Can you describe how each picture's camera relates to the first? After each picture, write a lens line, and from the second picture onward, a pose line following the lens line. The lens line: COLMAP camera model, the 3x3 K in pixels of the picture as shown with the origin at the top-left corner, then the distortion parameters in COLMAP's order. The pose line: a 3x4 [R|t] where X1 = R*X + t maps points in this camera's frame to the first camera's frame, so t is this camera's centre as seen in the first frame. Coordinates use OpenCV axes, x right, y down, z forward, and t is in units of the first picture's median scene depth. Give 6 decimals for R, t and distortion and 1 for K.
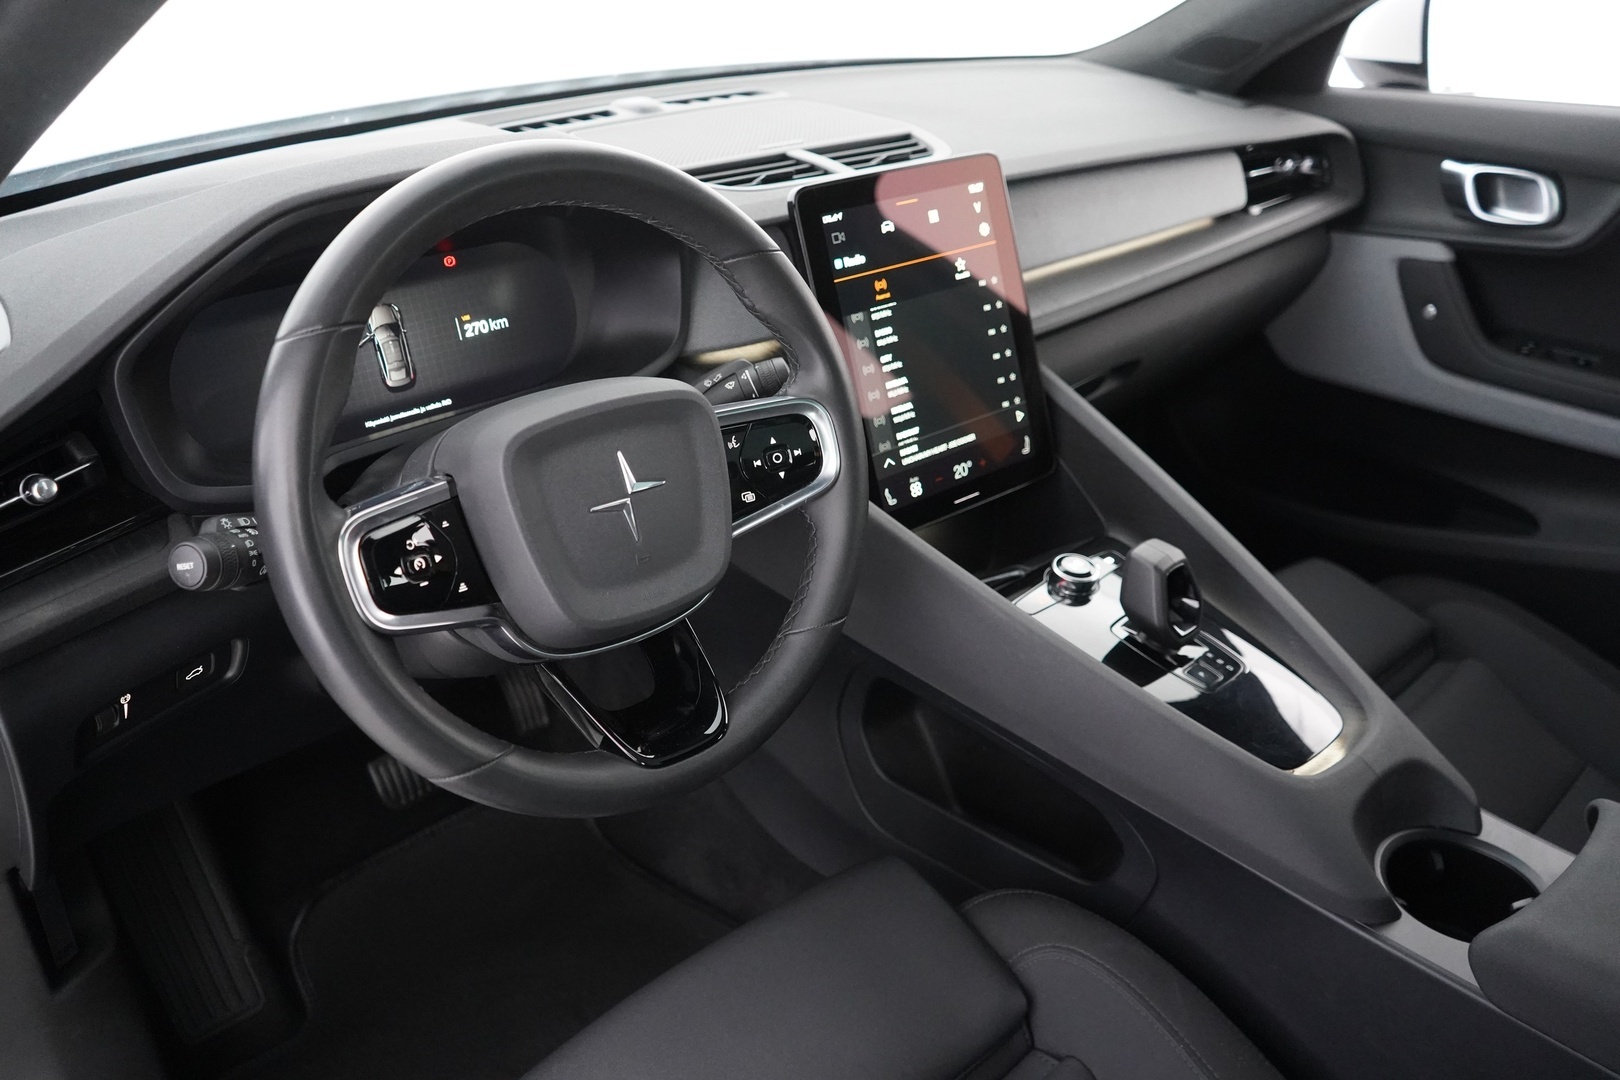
lens RADIAL K [[1273.5, 0, 801.1], [0, 1273.5, 536.7], [0, 0, 1]] dist [-0.018342, -0.003639]
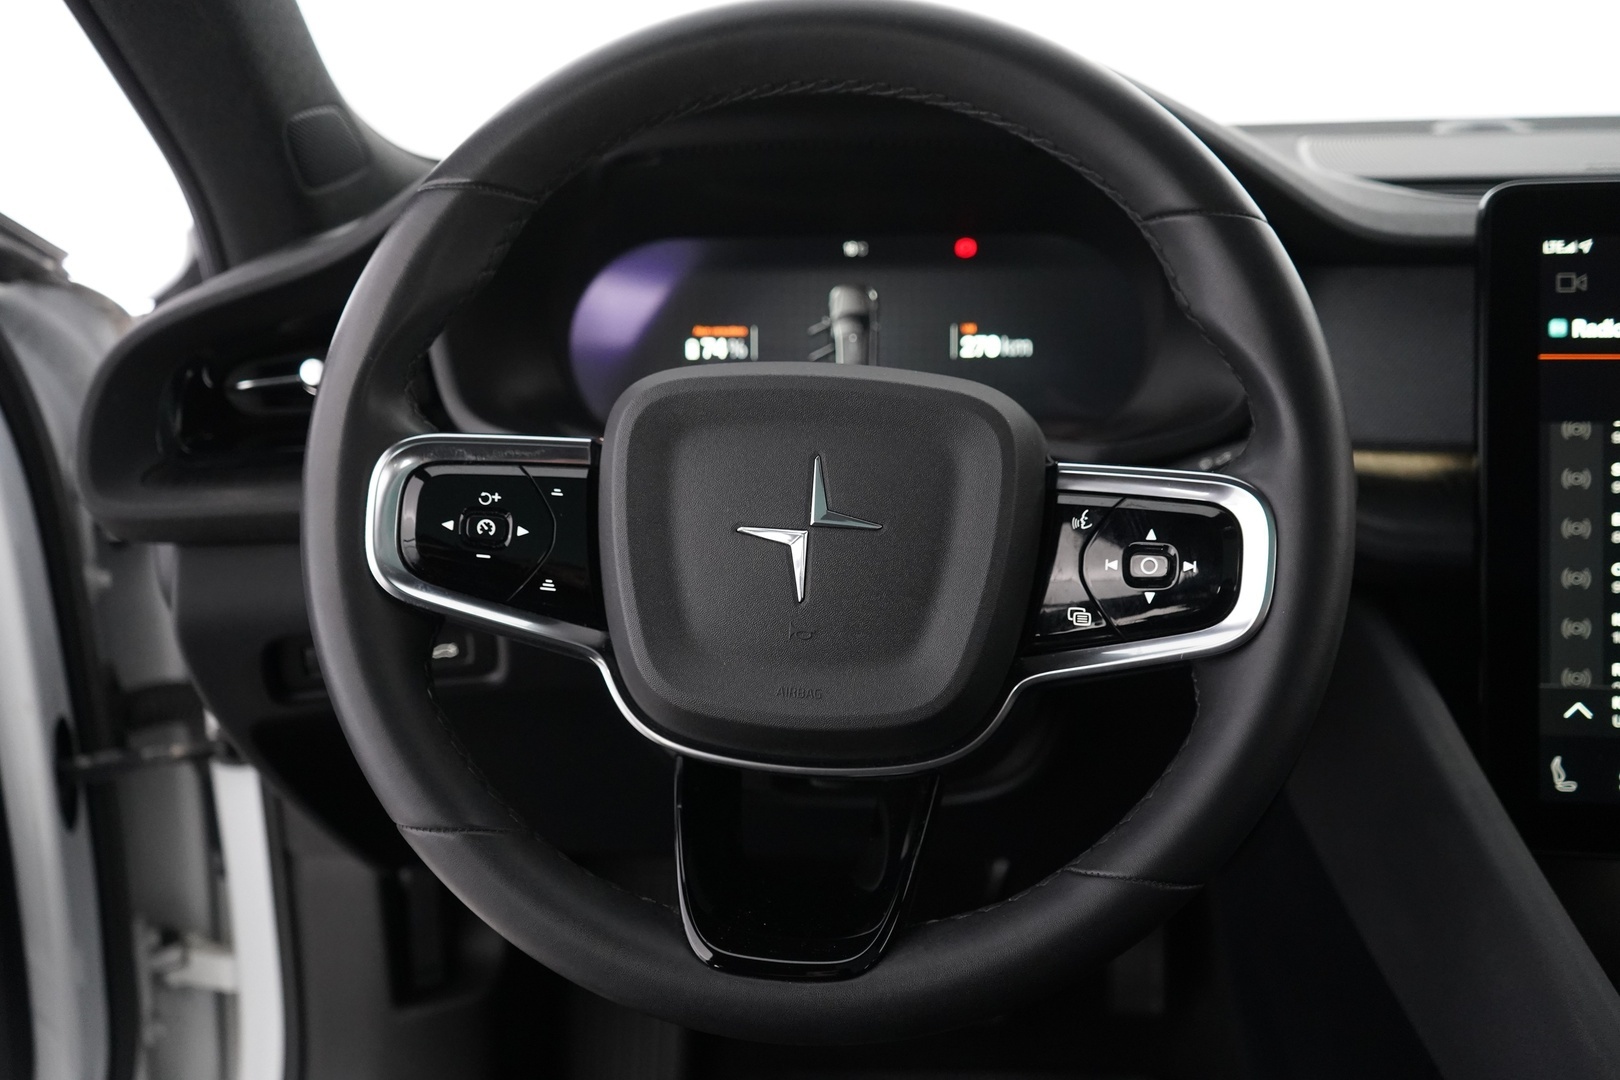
lens RADIAL K [[1554.7, 0, 798.5], [0, 1554.7, 532.1], [0, 0, 1]] dist [-0.015282, 0.000000]
pose [[0.683767, 0.203521, -0.700743, 0.284163], [-0.323715, 0.945251, -0.041337, 0.002310], [0.653965, 0.255106, 0.712215, 0.324816]]
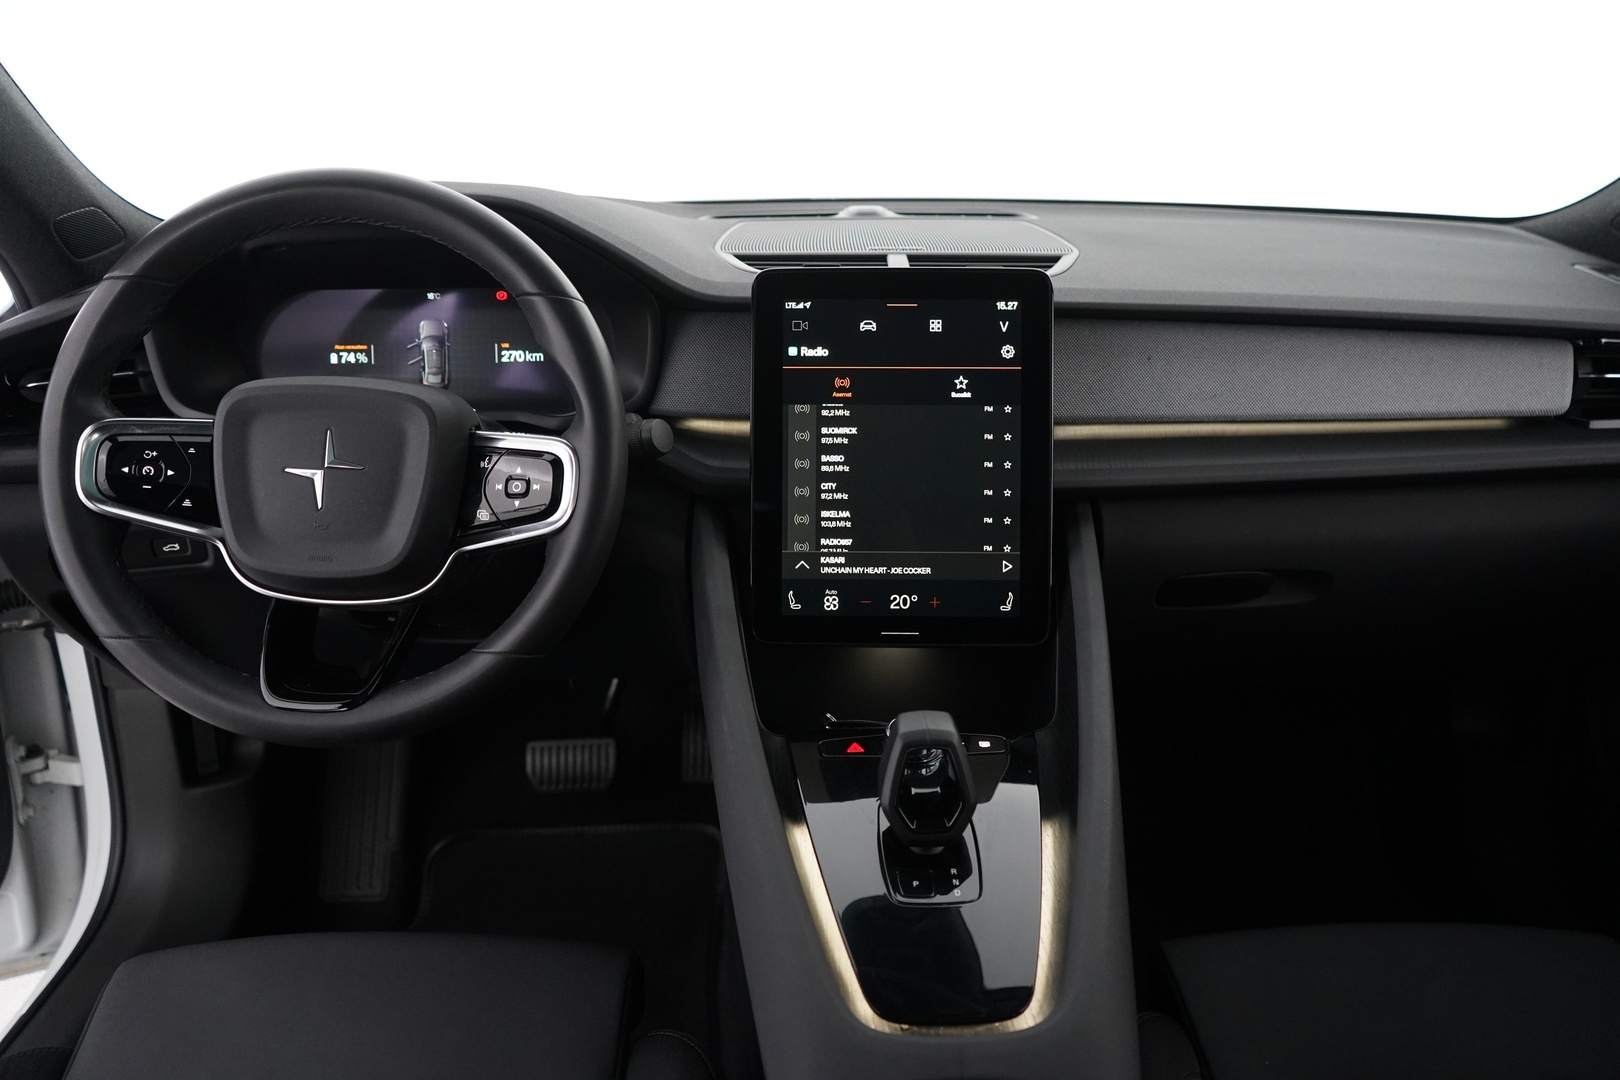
lens RADIAL K [[1273.5, 0, 807.3], [0, 1273.5, 539.1], [0, 0, 1]] dist [-0.018342, -0.003639]
pose [[0.760225, 0.226710, -0.608818, 0.650008], [-0.305416, 0.951838, -0.026927, -0.052835], [0.573392, 0.206414, 0.792853, 0.254622]]
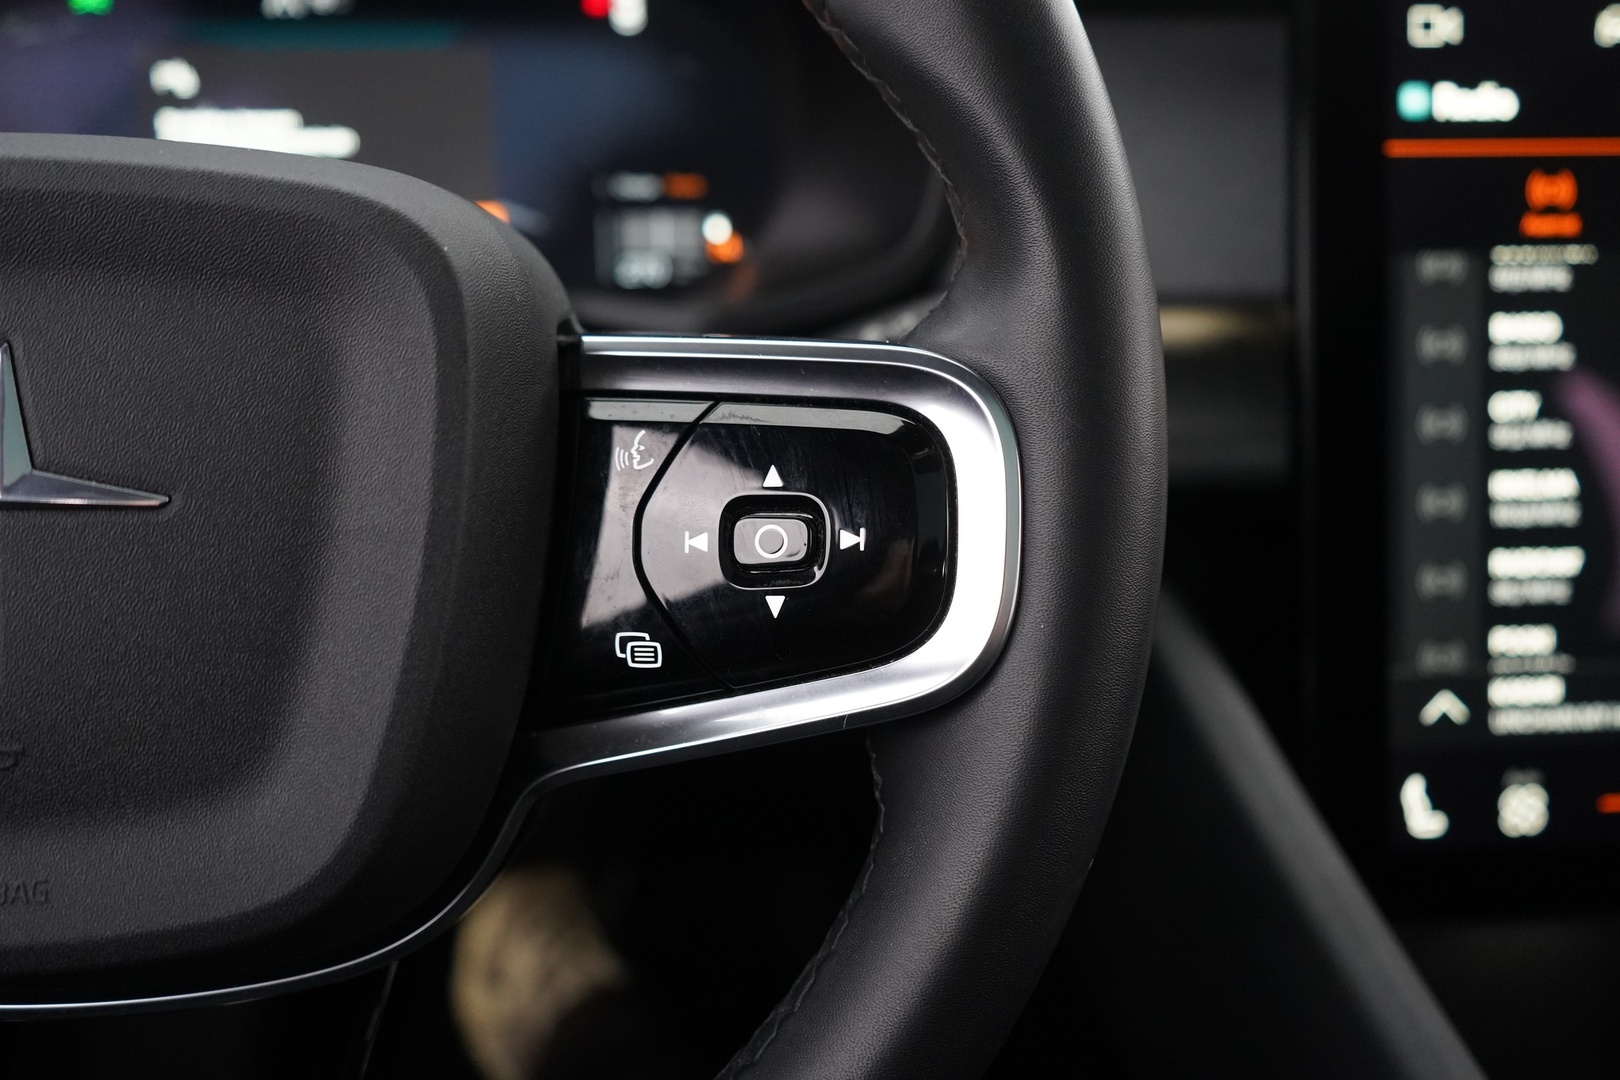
lens RADIAL K [[1419.9, 0, 810.3], [0, 1419.9, 538.1], [0, 0, 1]] dist [0.004452, 0.016712]
pose [[0.827300, 0.225040, -0.514716, 0.115231], [-0.276414, 0.960733, -0.024236, -0.046481], [0.489050, 0.162325, 0.857018, 0.597846]]
